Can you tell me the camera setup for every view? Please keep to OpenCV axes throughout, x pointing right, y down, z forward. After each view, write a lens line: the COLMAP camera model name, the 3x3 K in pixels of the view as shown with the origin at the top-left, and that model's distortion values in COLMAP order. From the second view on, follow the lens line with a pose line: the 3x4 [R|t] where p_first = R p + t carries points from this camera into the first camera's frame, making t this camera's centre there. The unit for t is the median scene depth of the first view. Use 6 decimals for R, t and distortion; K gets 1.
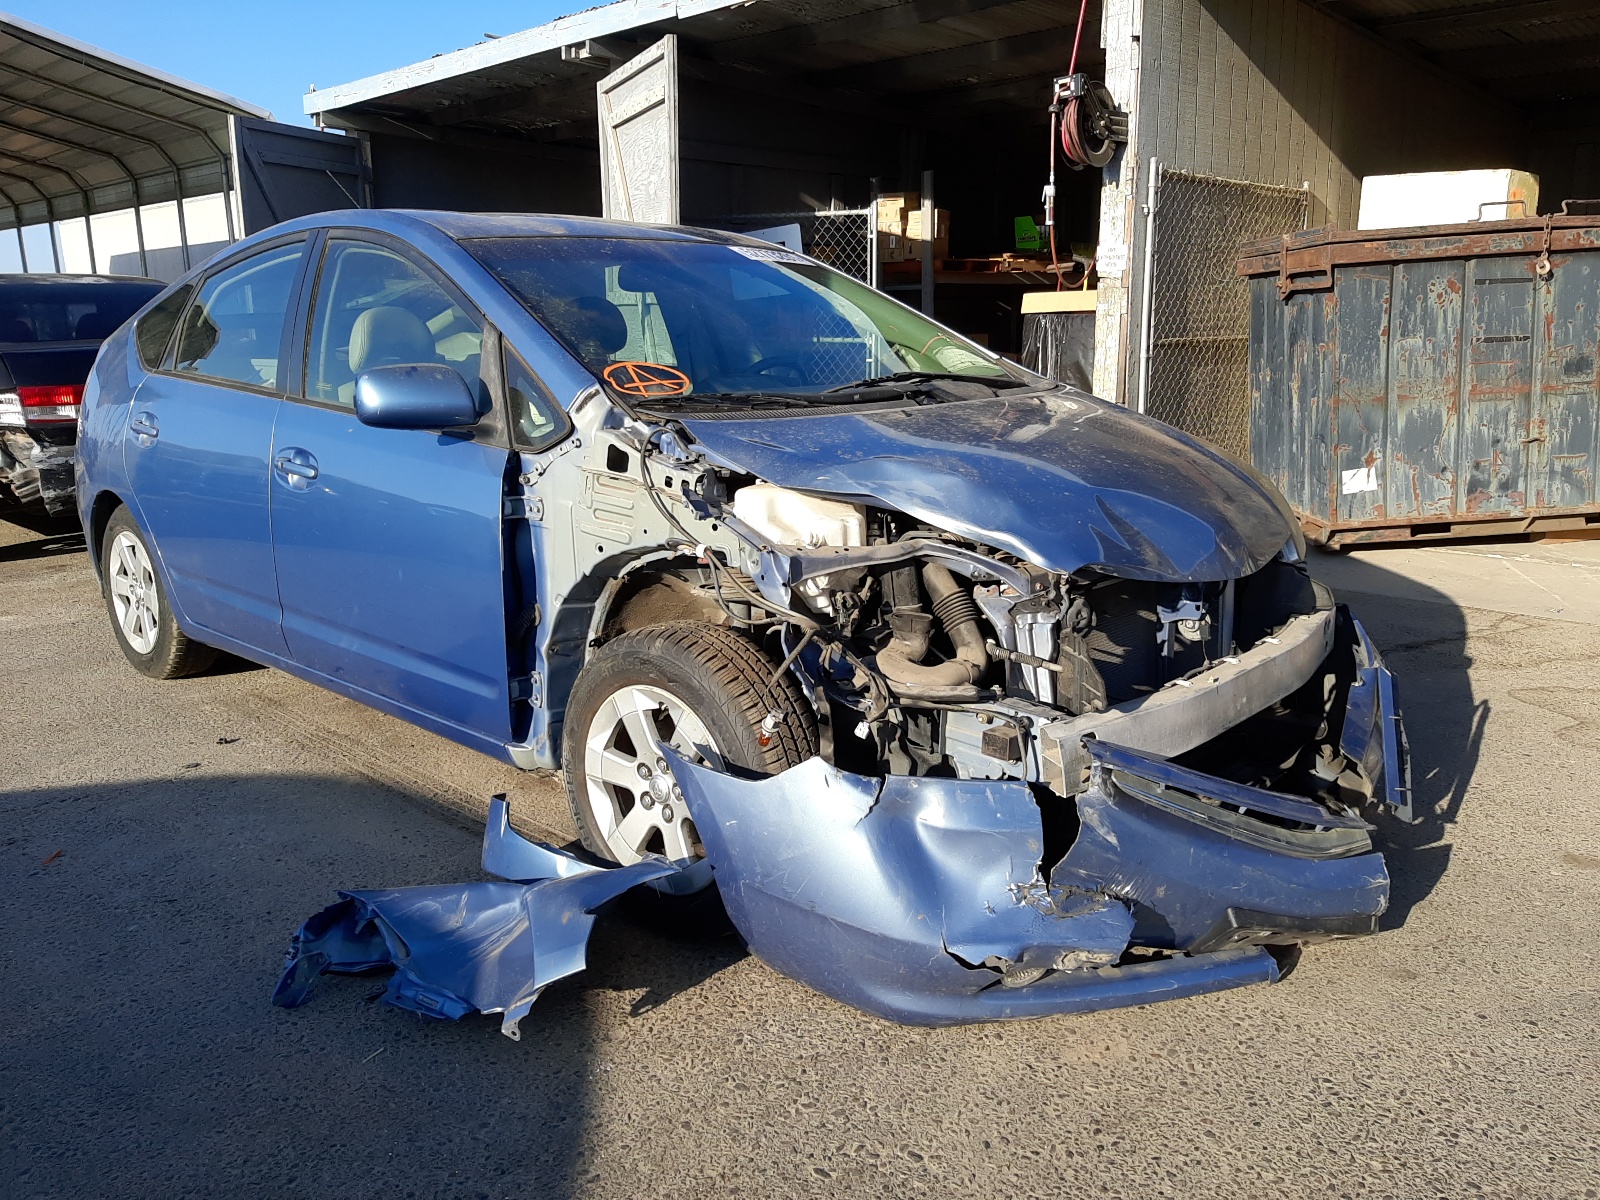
lens RADIAL K [[1204.3, 0, 800.0], [0, 1204.3, 600.0], [0, 0, 1]] dist [0.003436, 0.002007]
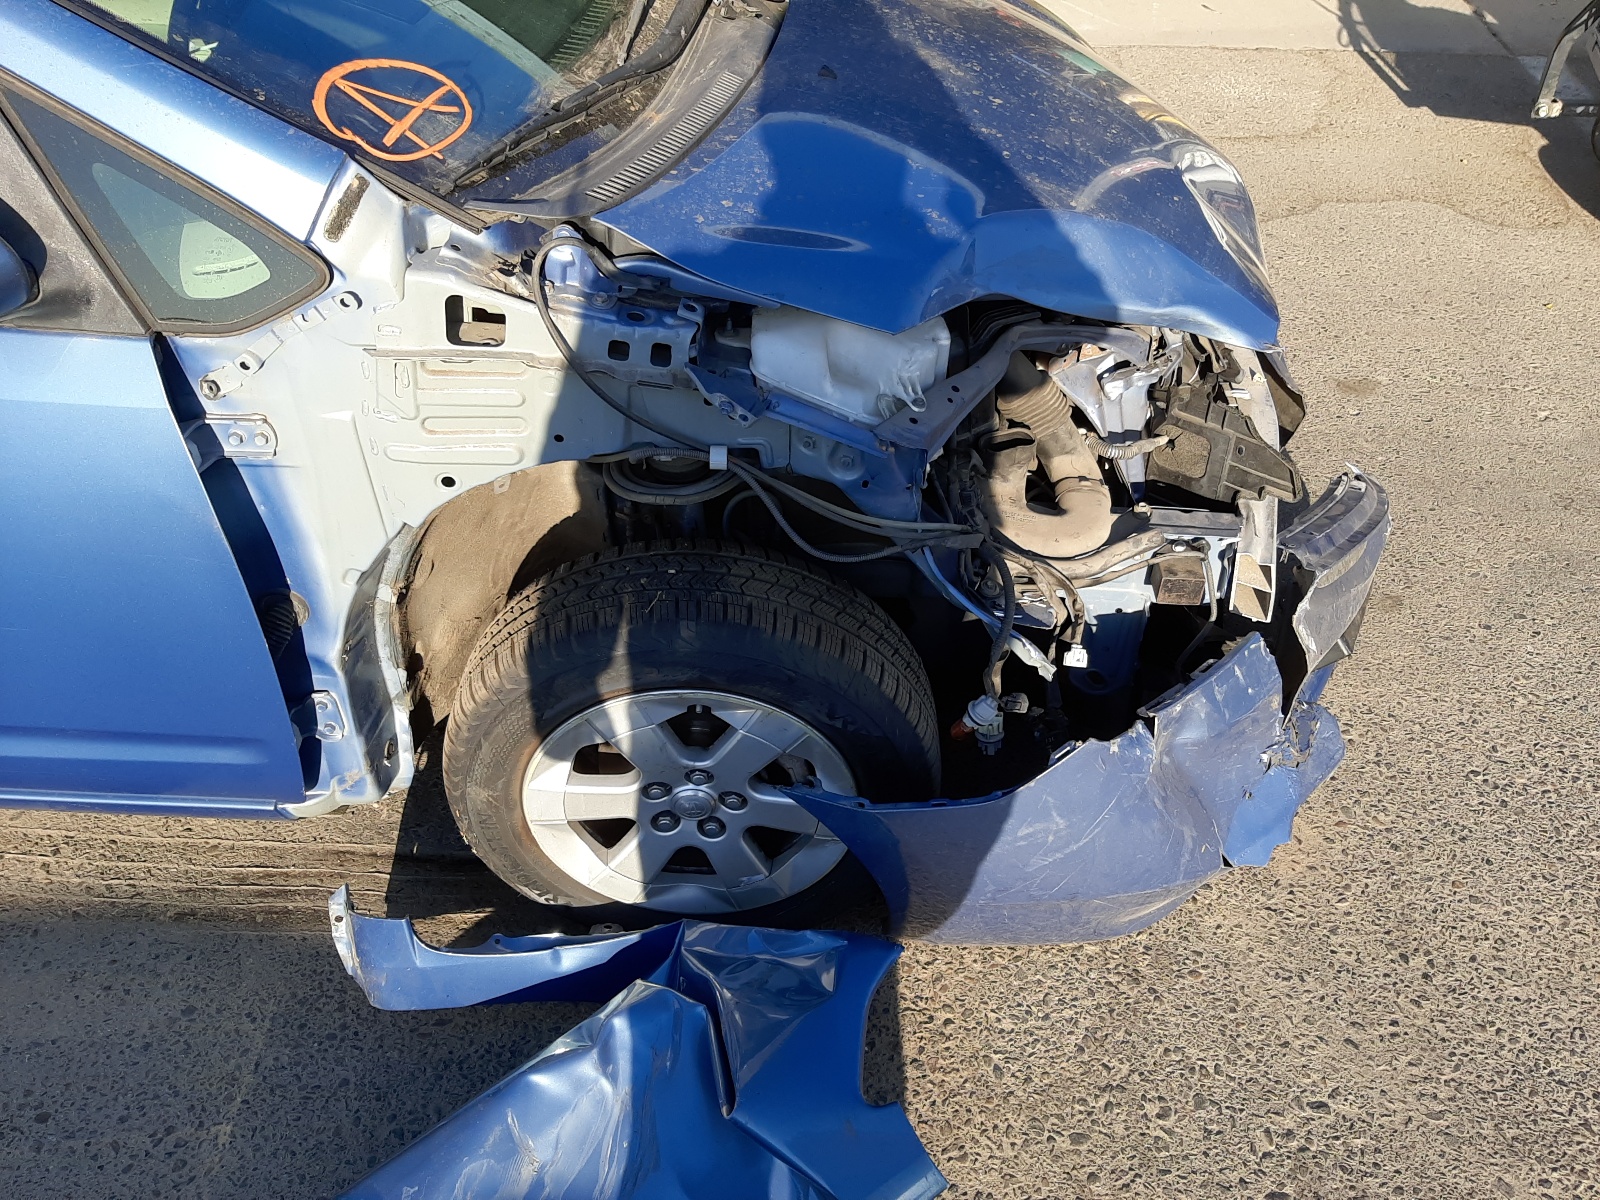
lens RADIAL K [[1204.3, 0, 800.0], [0, 1204.3, 600.0], [0, 0, 1]] dist [0.003436, 0.002007]
pose [[0.769302, -0.419093, 0.482220, -0.317321], [0.145875, 0.850068, 0.506068, -0.237808], [-0.622009, -0.318975, 0.715094, 0.507654]]
